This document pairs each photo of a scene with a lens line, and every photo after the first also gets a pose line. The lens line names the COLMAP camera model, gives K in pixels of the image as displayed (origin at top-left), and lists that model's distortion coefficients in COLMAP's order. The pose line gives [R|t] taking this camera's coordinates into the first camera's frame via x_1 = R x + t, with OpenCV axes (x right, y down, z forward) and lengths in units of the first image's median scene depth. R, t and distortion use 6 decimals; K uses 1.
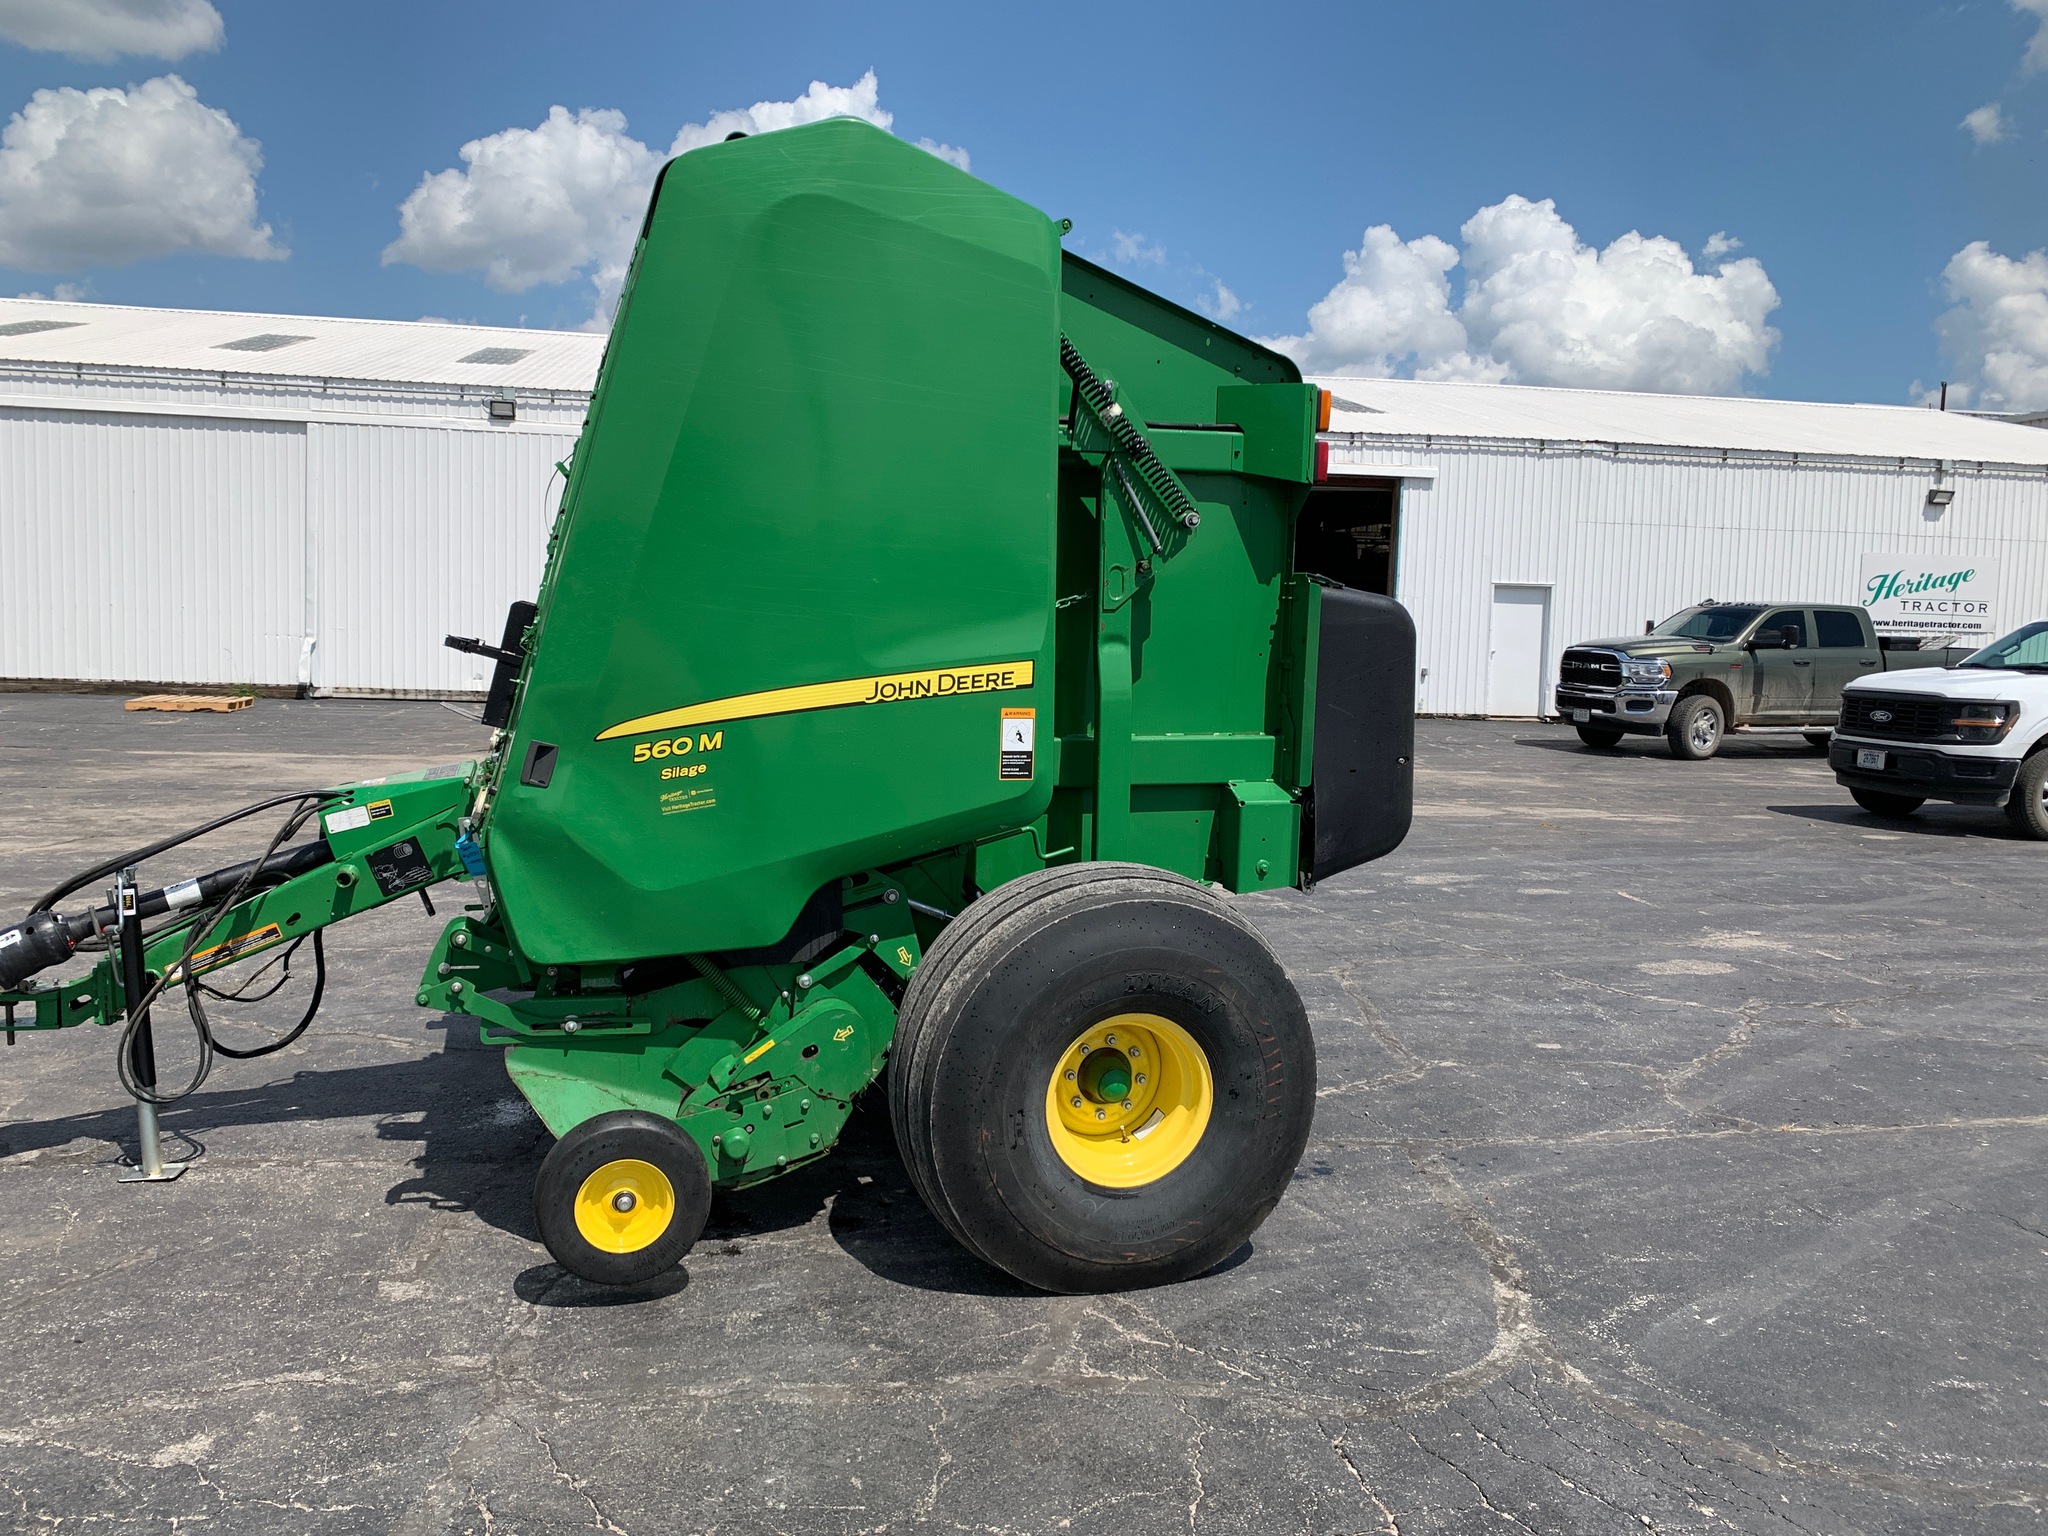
lens RADIAL K [[1563.8, 0, 1004.6], [0, 1563.8, 776.4], [0, 0, 1]] dist [0.023640, -0.026316]
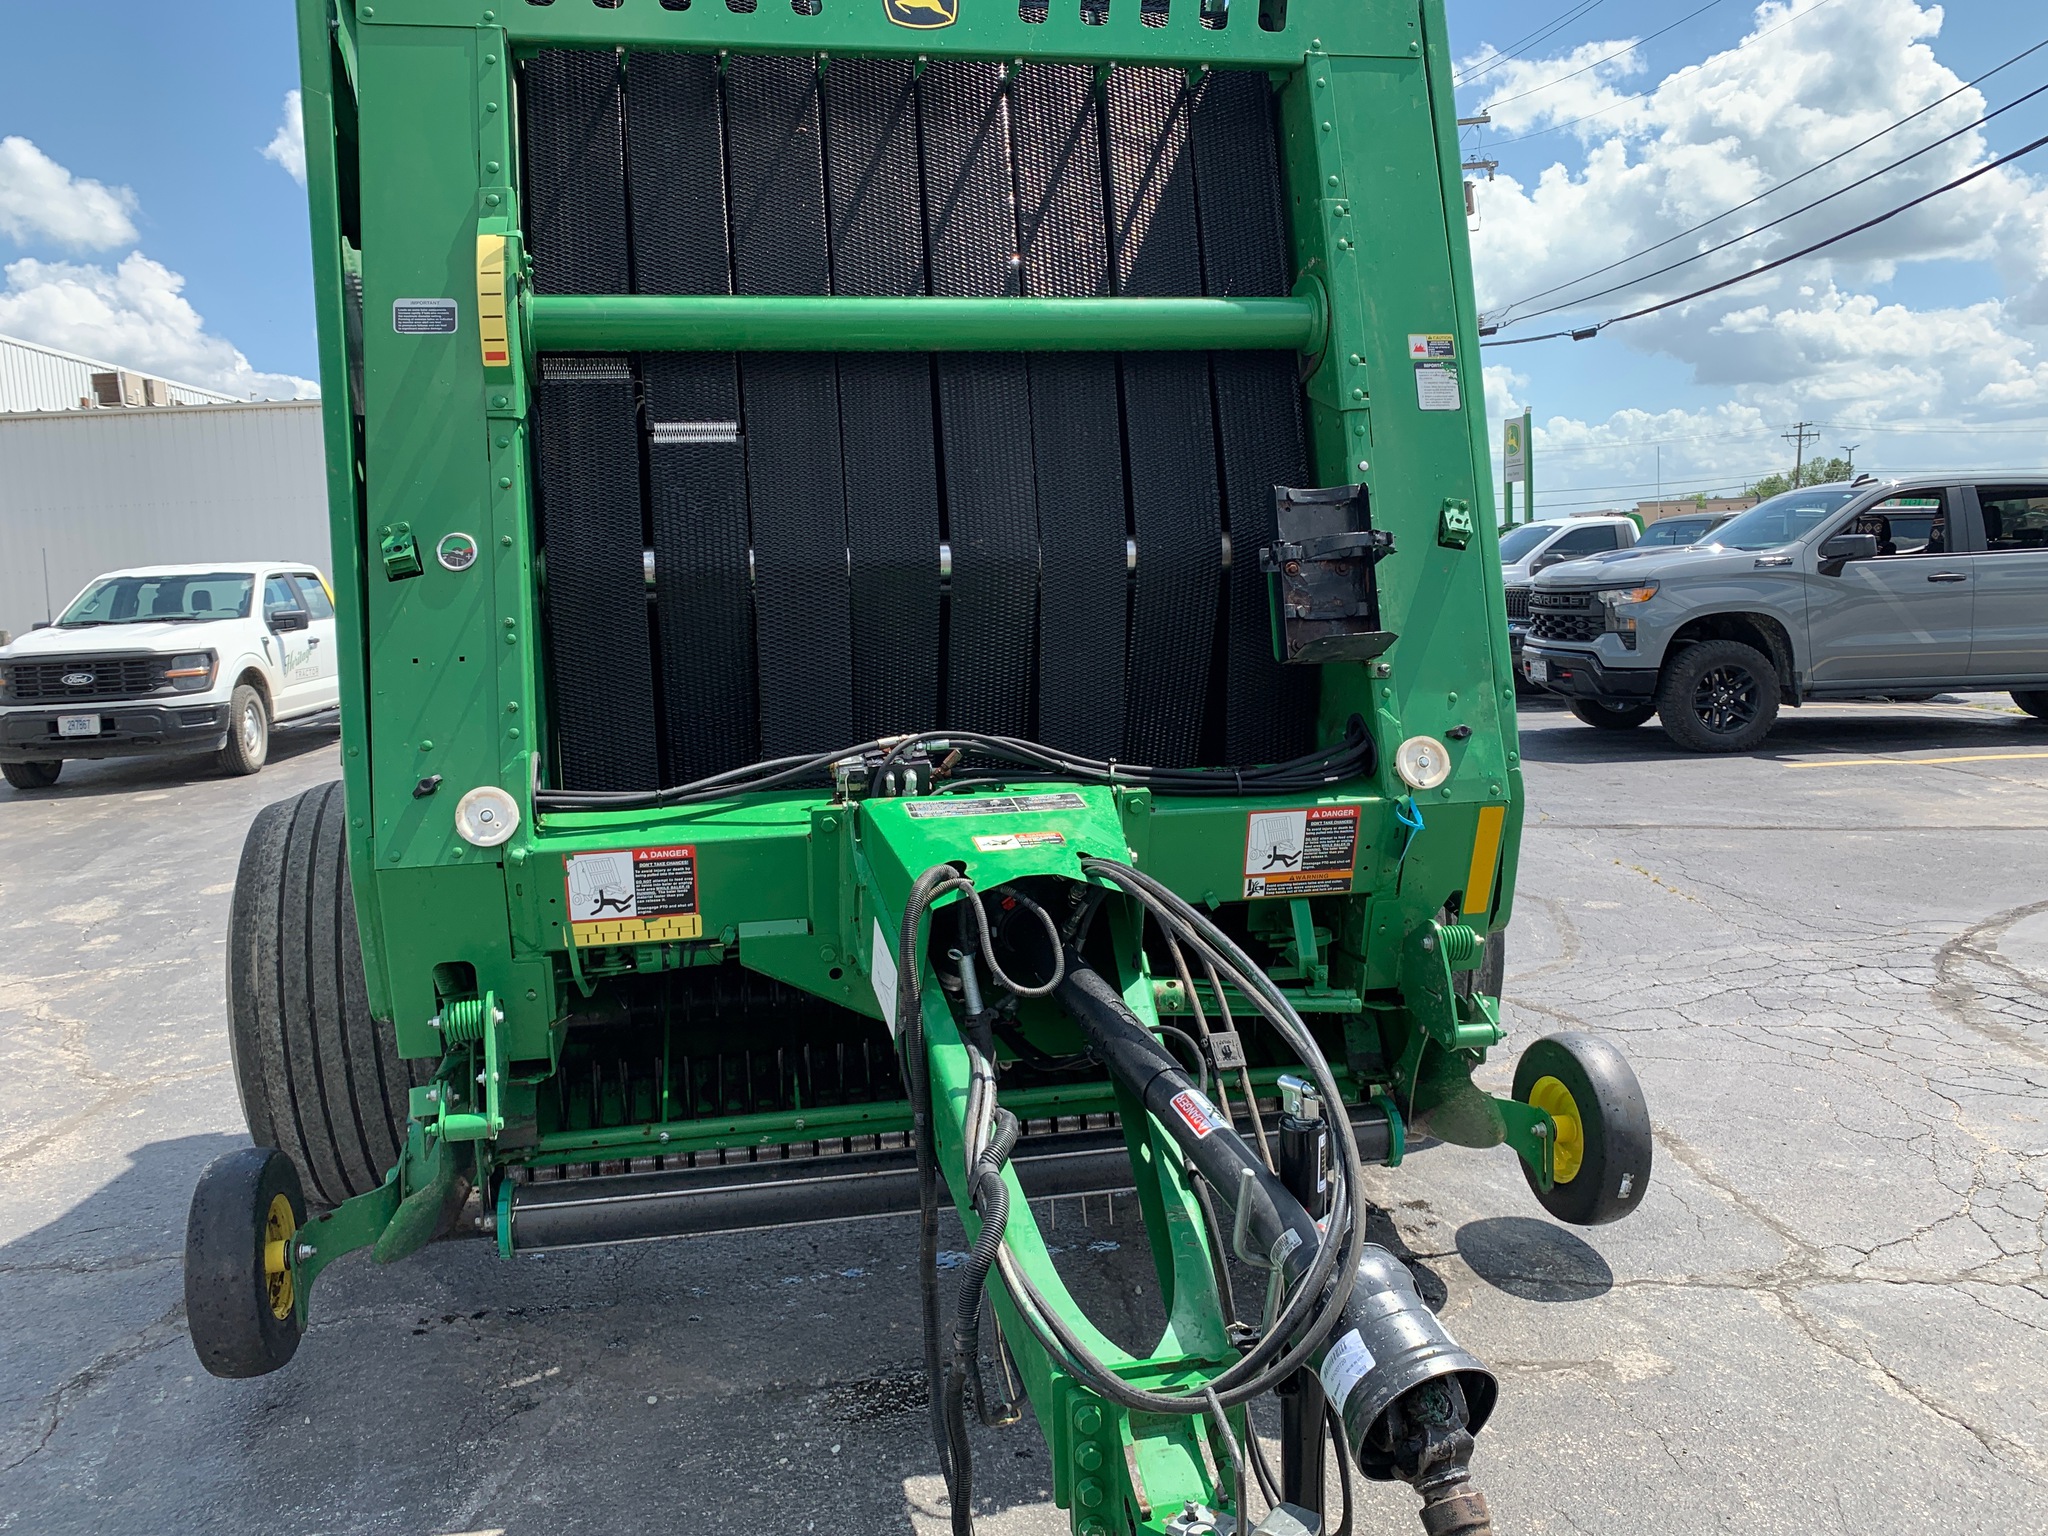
lens RADIAL K [[1563.8, 0, 1002.8], [0, 1563.8, 749.5], [0, 0, 1]] dist [0.023640, -0.026316]
pose [[0.101591, -0.145072, 0.984192, -0.942784], [0.152603, 0.979874, 0.128684, -0.097430], [-0.983052, 0.137117, 0.121685, 0.972769]]
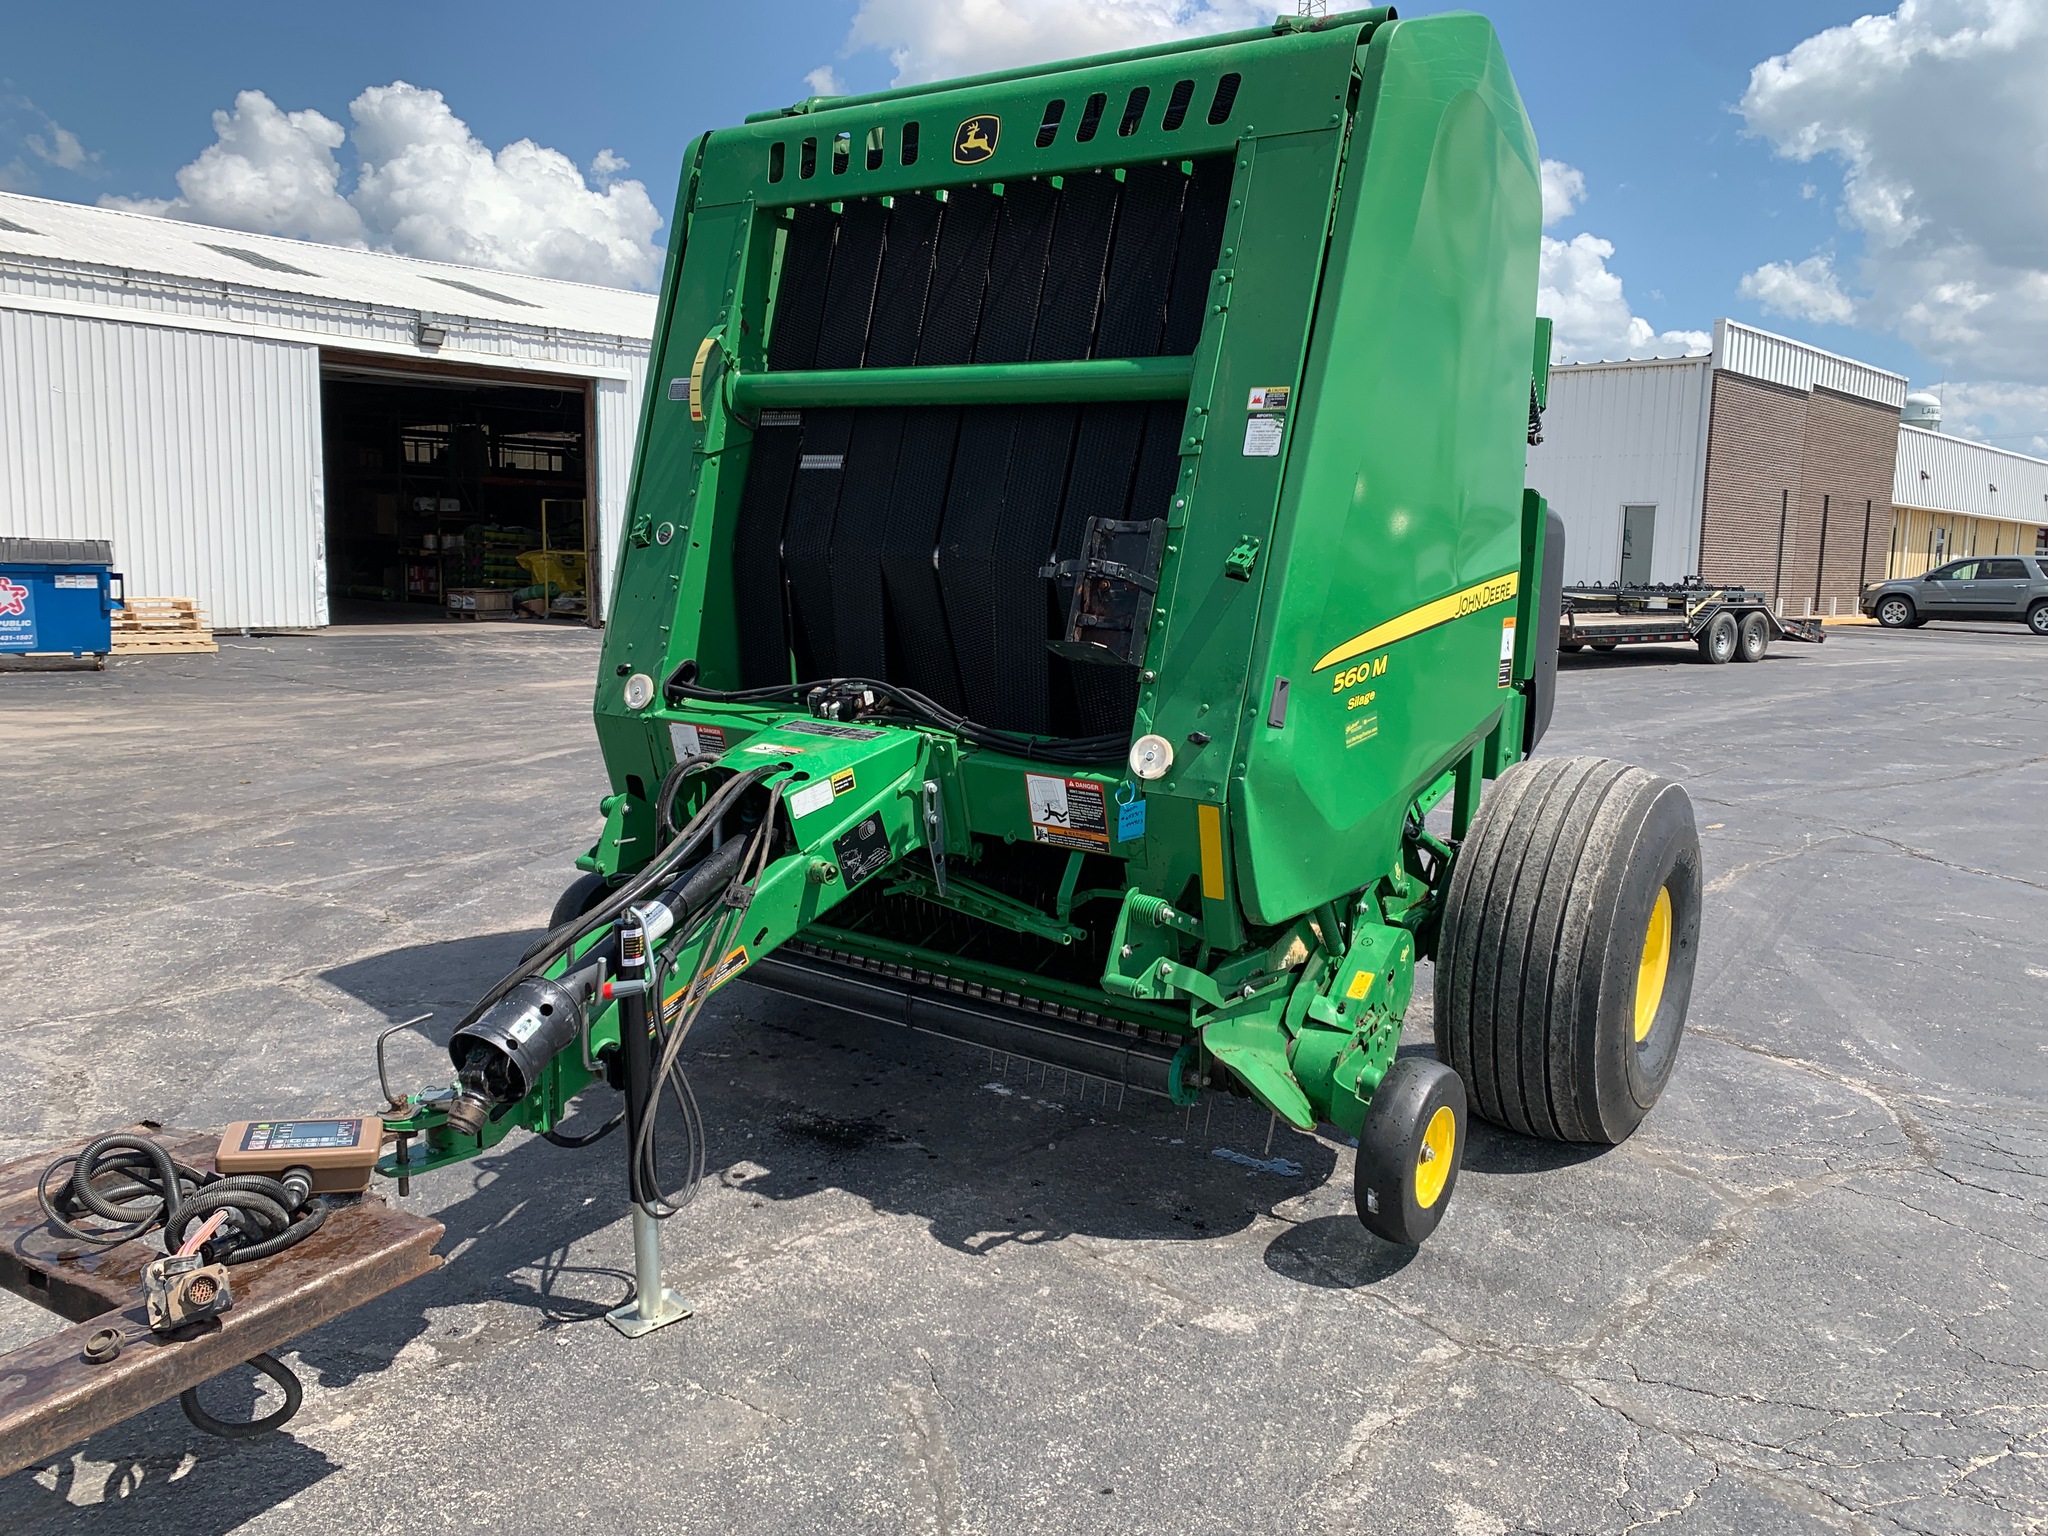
lens RADIAL K [[1563.8, 0, 1017.2], [0, 1563.8, 752.9], [0, 0, 1]] dist [0.023640, -0.026316]
pose [[0.789052, -0.091303, 0.607504, -0.806675], [0.063251, 0.995713, 0.067494, -0.040894], [-0.611061, -0.014831, 0.791444, 0.326162]]
